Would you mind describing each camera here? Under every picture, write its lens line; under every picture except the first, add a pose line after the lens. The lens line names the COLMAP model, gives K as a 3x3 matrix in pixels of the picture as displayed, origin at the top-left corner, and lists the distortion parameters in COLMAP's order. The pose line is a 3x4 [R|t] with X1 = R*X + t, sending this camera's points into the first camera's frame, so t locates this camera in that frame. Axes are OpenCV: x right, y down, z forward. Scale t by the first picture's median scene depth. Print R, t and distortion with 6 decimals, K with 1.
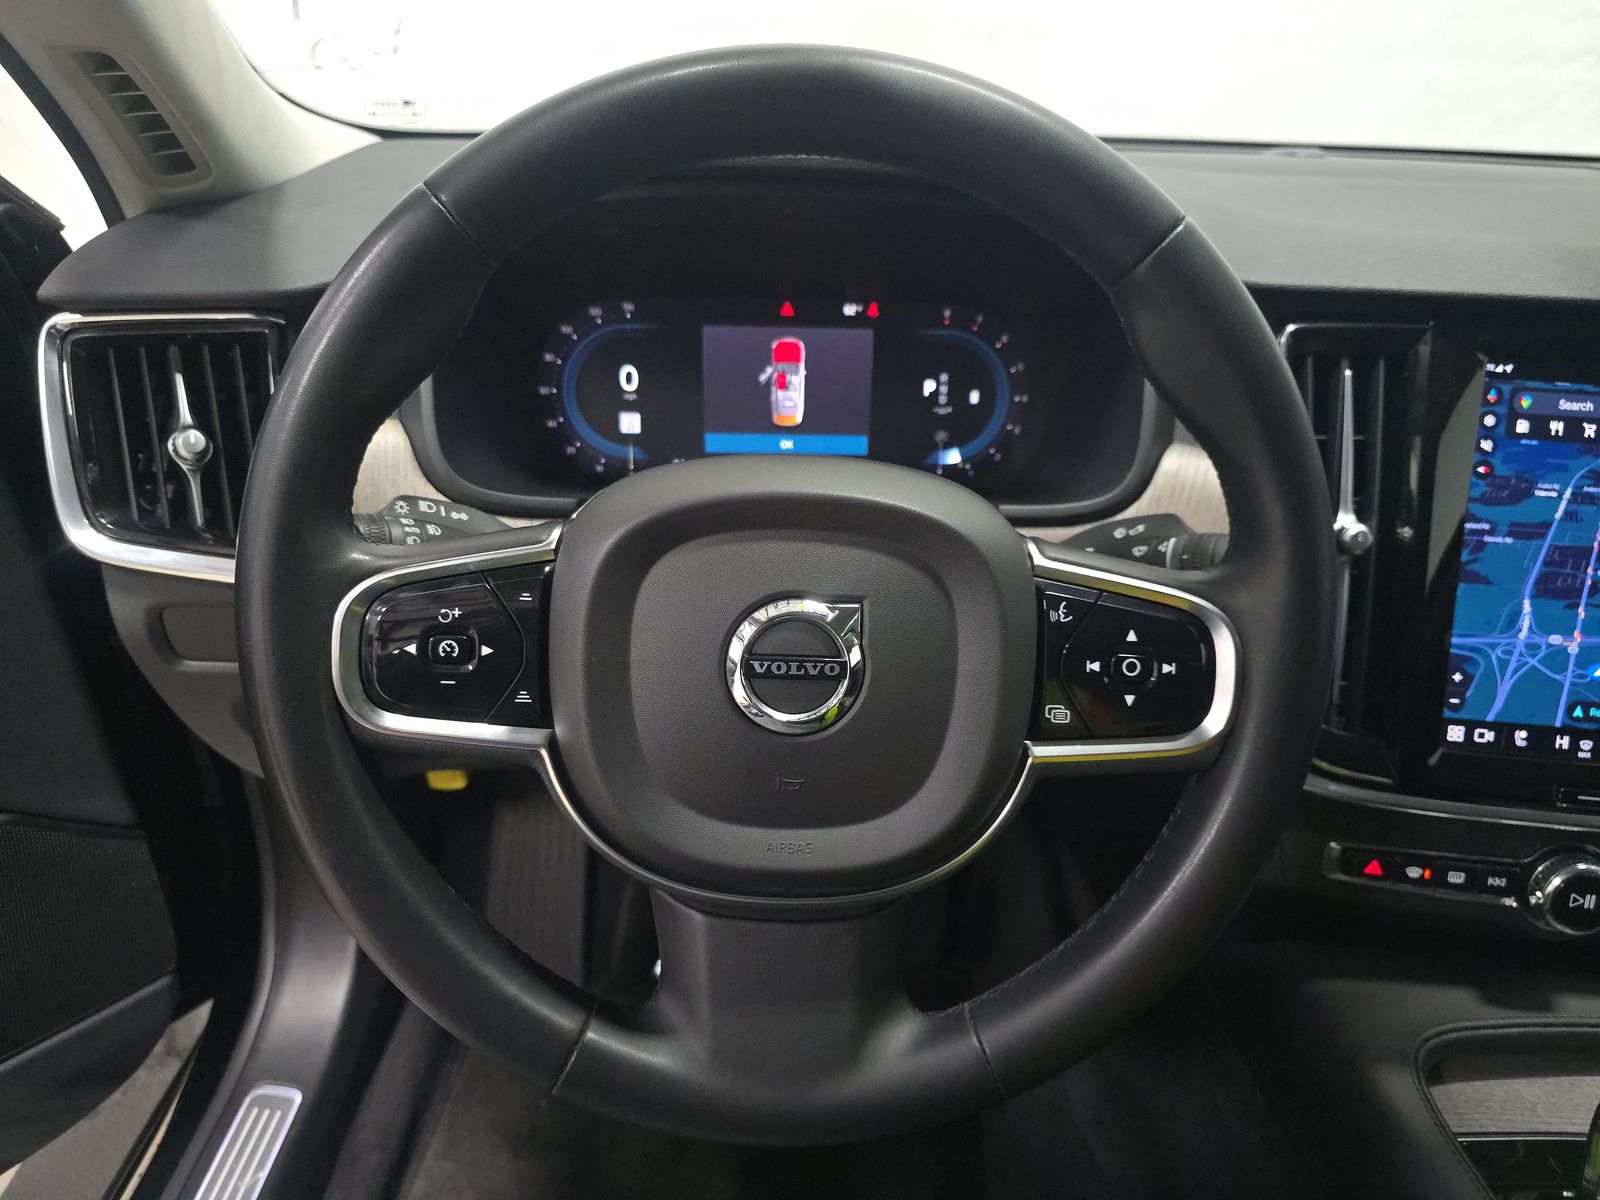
lens RADIAL K [[1067.3, 0, 795.5], [0, 1067.3, 606.5], [0, 0, 1]] dist [0.046728, -0.042042]
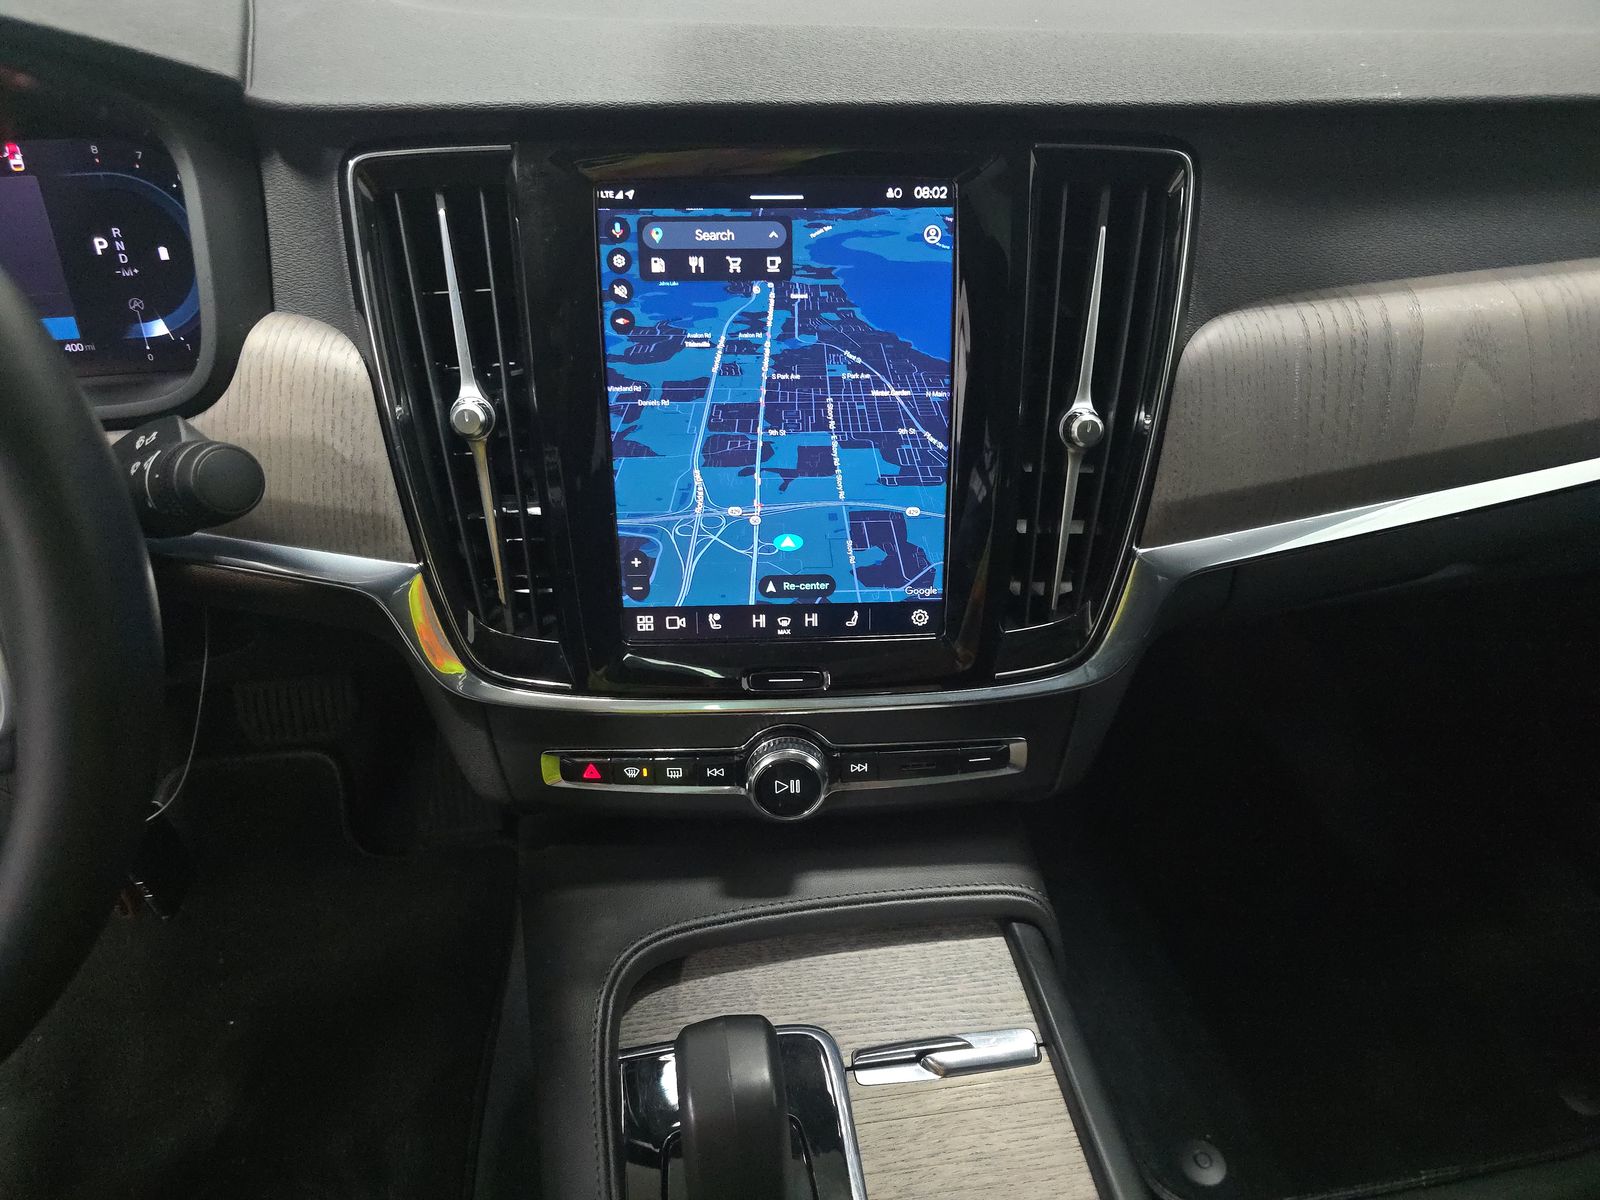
lens RADIAL K [[1067.3, 0, 819.0], [0, 1067.3, 603.2], [0, 0, 1]] dist [0.046728, -0.042042]
pose [[0.992280, -0.101526, 0.071230, 0.699910], [0.087013, 0.979164, 0.183483, -0.050248], [-0.088374, -0.175869, 0.980439, 0.118233]]
